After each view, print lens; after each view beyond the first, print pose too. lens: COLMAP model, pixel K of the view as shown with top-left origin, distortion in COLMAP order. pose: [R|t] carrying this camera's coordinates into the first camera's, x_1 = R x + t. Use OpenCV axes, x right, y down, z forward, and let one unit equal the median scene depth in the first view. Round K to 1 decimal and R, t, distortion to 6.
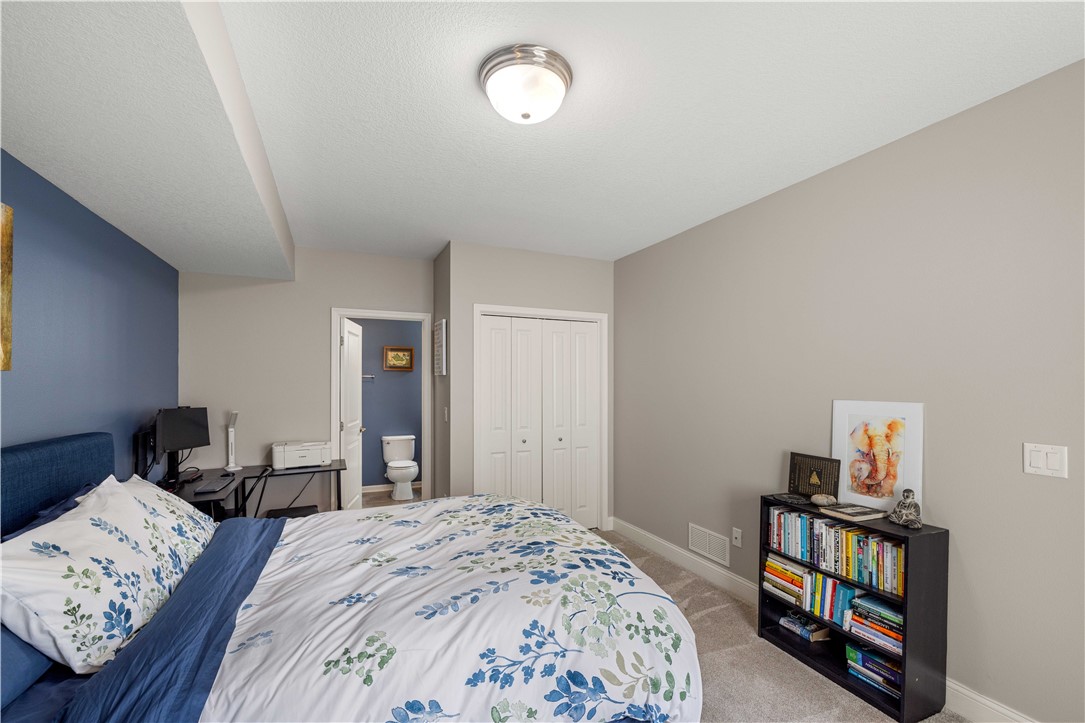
lens RADIAL K [[468.2, 0, 544.2], [0, 468.2, 372.5], [0, 0, 1]] dist [0.001007, -0.000012]
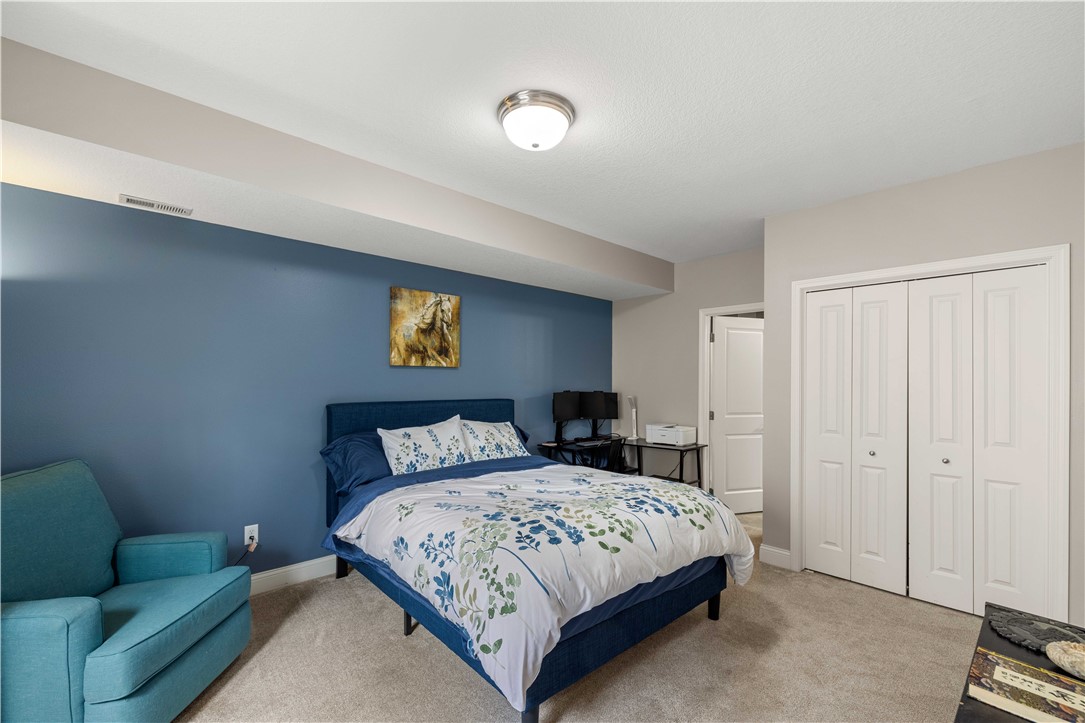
lens RADIAL K [[468.2, 0, 544.0], [0, 468.2, 369.5], [0, 0, 1]] dist [0.001007, -0.000012]
pose [[0.312885, -0.021588, -0.949546, 1.246015], [0.011704, 0.999753, -0.018873, 0.059700], [0.949719, -0.005209, 0.313060, 0.714580]]
